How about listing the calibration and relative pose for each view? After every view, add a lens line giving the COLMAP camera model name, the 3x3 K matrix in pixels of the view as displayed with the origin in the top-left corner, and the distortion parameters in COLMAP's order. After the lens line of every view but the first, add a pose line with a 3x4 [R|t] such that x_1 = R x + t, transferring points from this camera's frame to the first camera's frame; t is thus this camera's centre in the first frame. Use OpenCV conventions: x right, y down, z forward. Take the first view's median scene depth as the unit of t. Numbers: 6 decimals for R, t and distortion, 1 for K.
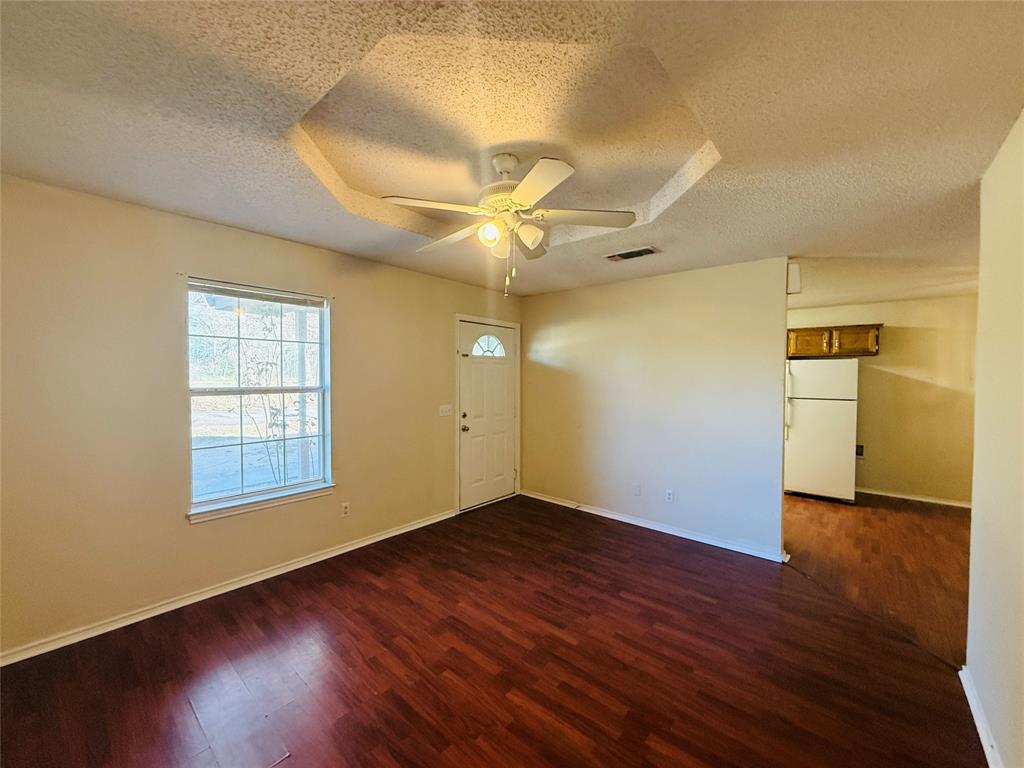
lens RADIAL K [[407.2, 0, 510.4], [0, 407.2, 383.2], [0, 0, 1]] dist [0.001740, -0.000206]
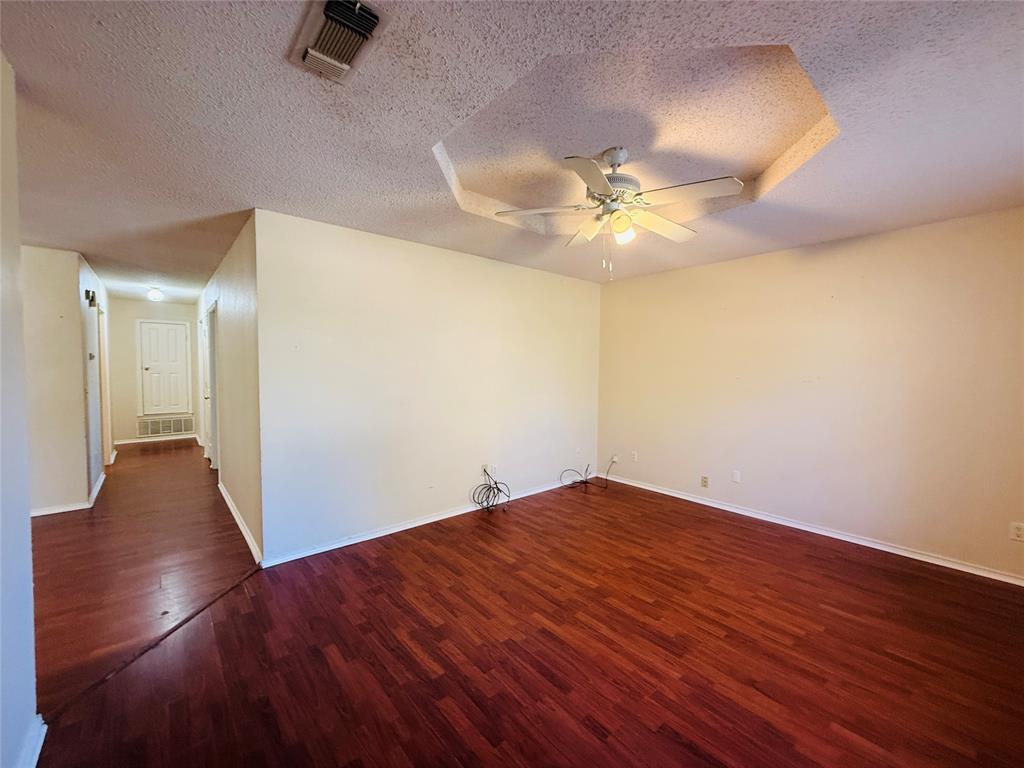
lens RADIAL K [[407.2, 0, 515.9], [0, 407.2, 377.7], [0, 0, 1]] dist [0.001740, -0.000206]
pose [[-0.991386, -0.021558, 0.129187, 0.070491], [-0.015454, 0.998724, 0.048069, -0.003345], [-0.130059, 0.045658, -0.990454, 1.588379]]
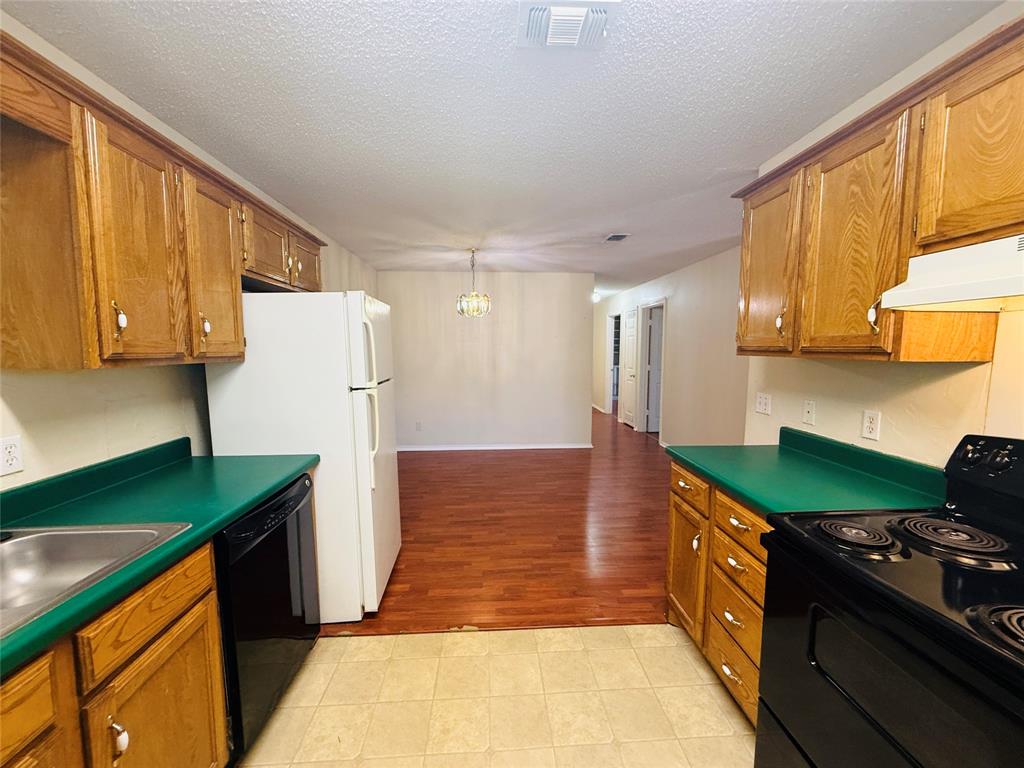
lens RADIAL K [[407.2, 0, 510.9], [0, 407.2, 382.9], [0, 0, 1]] dist [0.001740, -0.000206]
pose [[-0.699953, -0.066264, 0.711108, 0.526624], [0.010218, 0.994655, 0.102744, -0.014968], [-0.714116, 0.079182, -0.695535, 2.106530]]
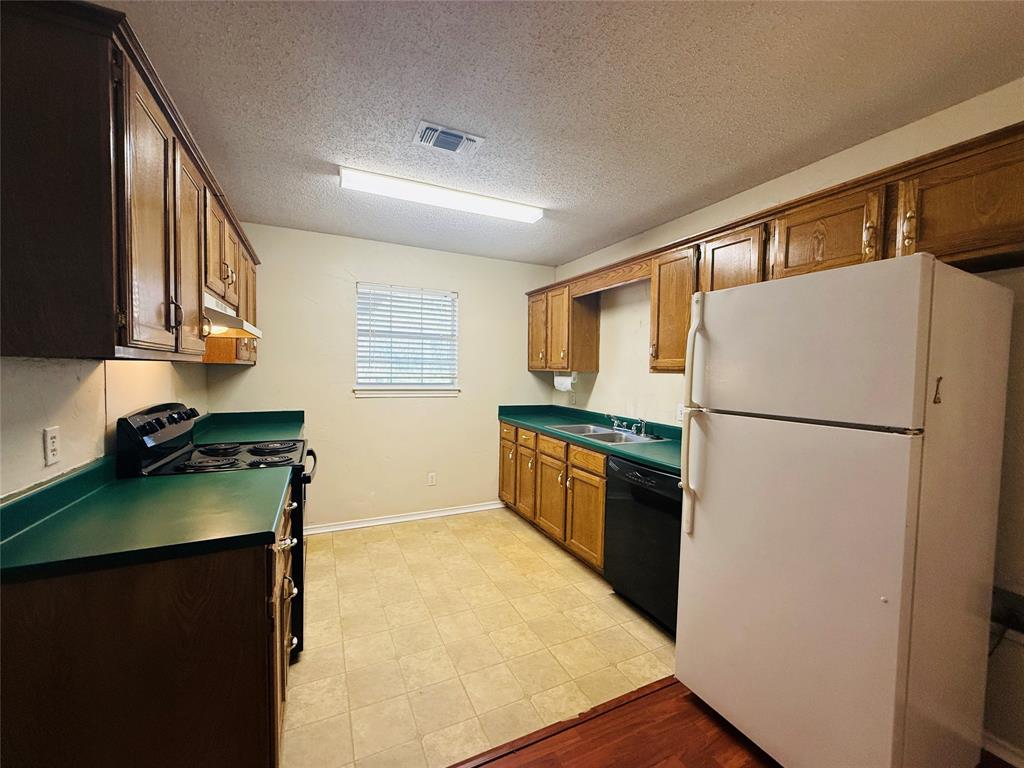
lens RADIAL K [[407.2, 0, 512.5], [0, 407.2, 384.7], [0, 0, 1]] dist [0.001740, -0.000206]
pose [[0.918785, 0.023569, -0.394053, 1.200343], [-0.017938, 0.999678, 0.017967, 0.024765], [0.394349, -0.009439, 0.918912, 1.146800]]
